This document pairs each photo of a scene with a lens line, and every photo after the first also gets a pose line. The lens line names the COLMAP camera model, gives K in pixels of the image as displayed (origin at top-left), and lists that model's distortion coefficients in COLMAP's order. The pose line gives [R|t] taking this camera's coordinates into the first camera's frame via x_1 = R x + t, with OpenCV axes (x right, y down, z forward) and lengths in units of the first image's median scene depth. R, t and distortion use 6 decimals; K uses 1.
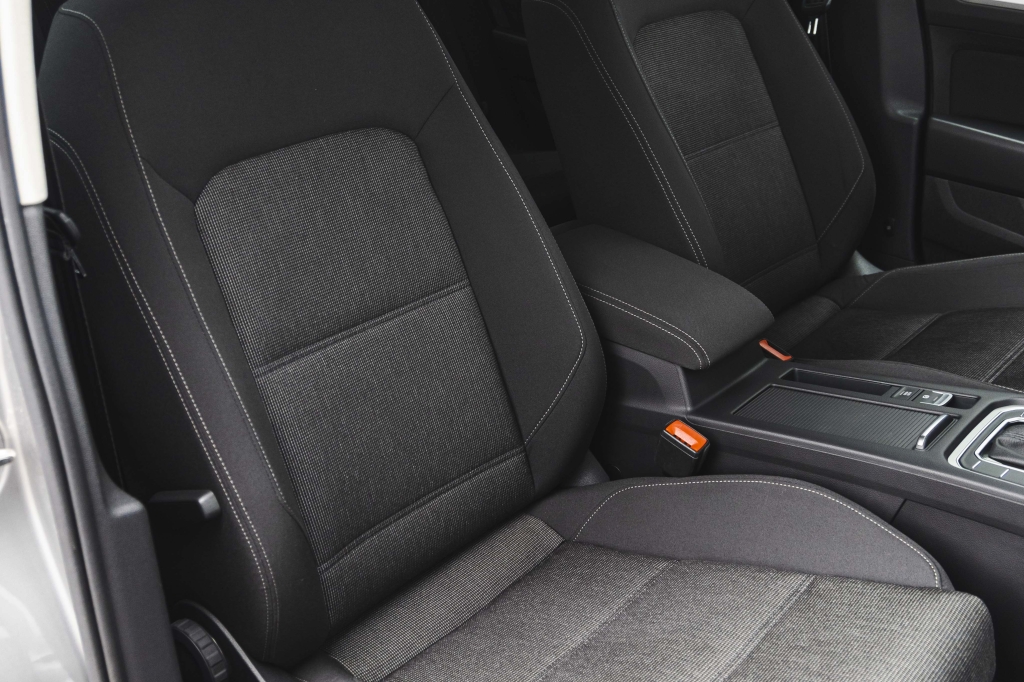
lens RADIAL K [[1082.9, 0, 511.7], [0, 1082.9, 297.1], [0, 0, 1]] dist [0.003317, 0.013992]
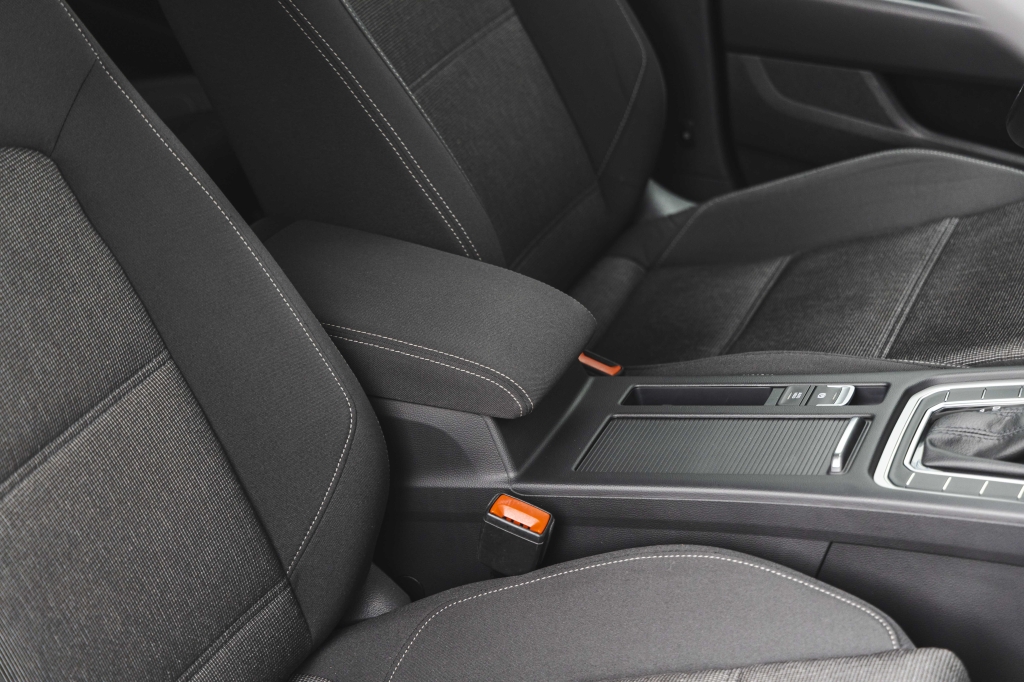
lens RADIAL K [[1881.2, 0, 511.2], [0, 1881.2, 285.3], [0, 0, 1]] dist [0.036254, -0.163583]
pose [[0.949932, -0.170759, 0.261671, -0.136154], [0.166131, 0.985297, 0.039878, -0.066815], [-0.264633, 0.005590, 0.964333, -0.169533]]
